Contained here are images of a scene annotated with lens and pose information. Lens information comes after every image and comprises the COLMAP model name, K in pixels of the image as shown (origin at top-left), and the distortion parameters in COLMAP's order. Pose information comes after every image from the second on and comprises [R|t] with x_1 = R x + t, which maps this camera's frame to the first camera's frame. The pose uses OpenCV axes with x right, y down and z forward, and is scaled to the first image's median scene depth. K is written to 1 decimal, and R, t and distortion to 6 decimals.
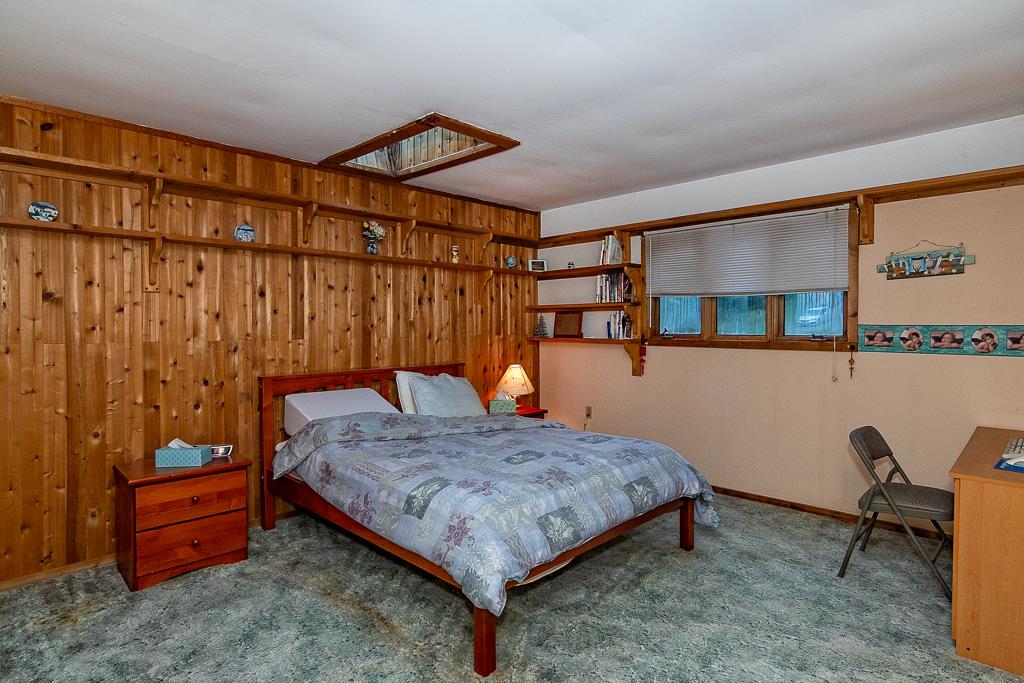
lens RADIAL K [[538.5, 0, 510.5], [0, 538.5, 338.8], [0, 0, 1]] dist [0.000767, 0.000941]
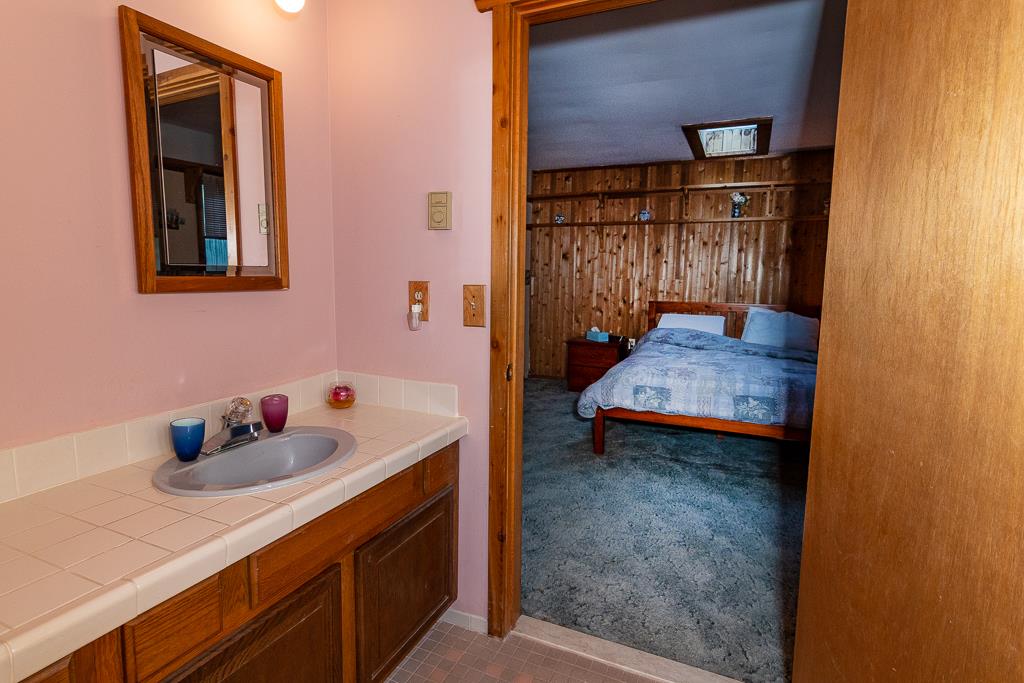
lens RADIAL K [[538.5, 0, 510.5], [0, 538.5, 338.8], [0, 0, 1]] dist [0.000767, 0.000941]
pose [[0.317328, 0.124854, -0.940061, 1.039957], [-0.027798, 0.992094, 0.122381, -0.007812], [0.947908, -0.012703, 0.318290, 0.060027]]
